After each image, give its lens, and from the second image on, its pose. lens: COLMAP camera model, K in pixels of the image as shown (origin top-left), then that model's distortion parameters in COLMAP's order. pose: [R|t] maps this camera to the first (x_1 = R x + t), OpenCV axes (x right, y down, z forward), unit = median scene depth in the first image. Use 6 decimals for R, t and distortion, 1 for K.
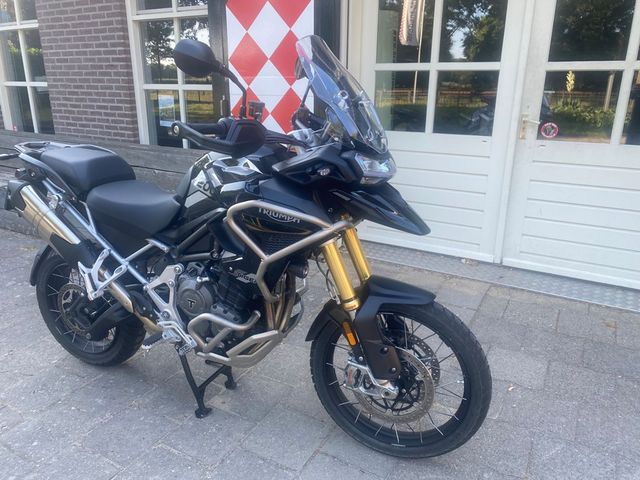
lens RADIAL K [[486.2, 0, 321.0], [0, 486.2, 236.6], [0, 0, 1]] dist [0.056583, -0.084677]
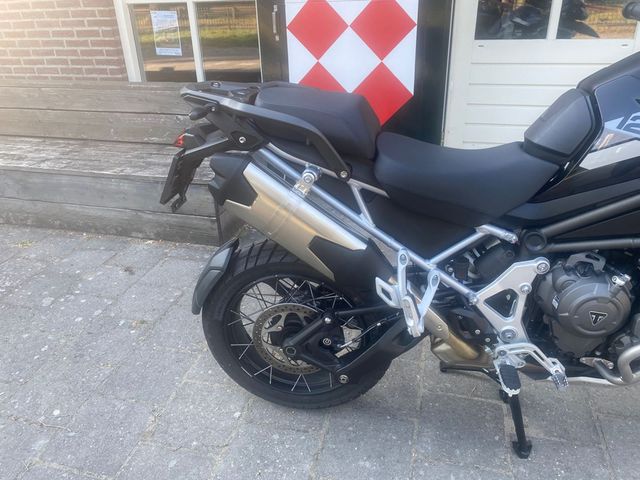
lens RADIAL K [[486.2, 0, 321.0], [0, 486.2, 236.6], [0, 0, 1]] dist [0.056583, -0.084677]
pose [[0.966040, -0.143381, 0.214960, -0.475930], [0.111141, 0.981600, 0.155268, -0.069855], [-0.233268, -0.126105, 0.964201, 0.306243]]
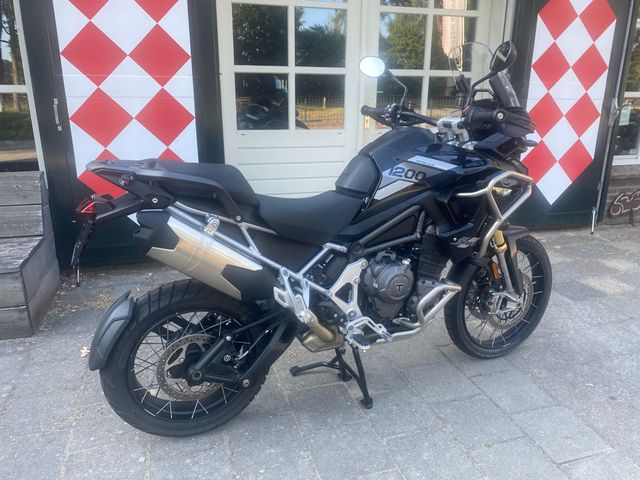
lens RADIAL K [[486.2, 0, 321.0], [0, 486.2, 236.6], [0, 0, 1]] dist [0.056583, -0.084677]
pose [[0.681665, -0.209437, 0.701049, -0.704434], [0.218545, 0.972697, 0.078089, -0.057620], [-0.698263, 0.099980, 0.708825, 0.233264]]
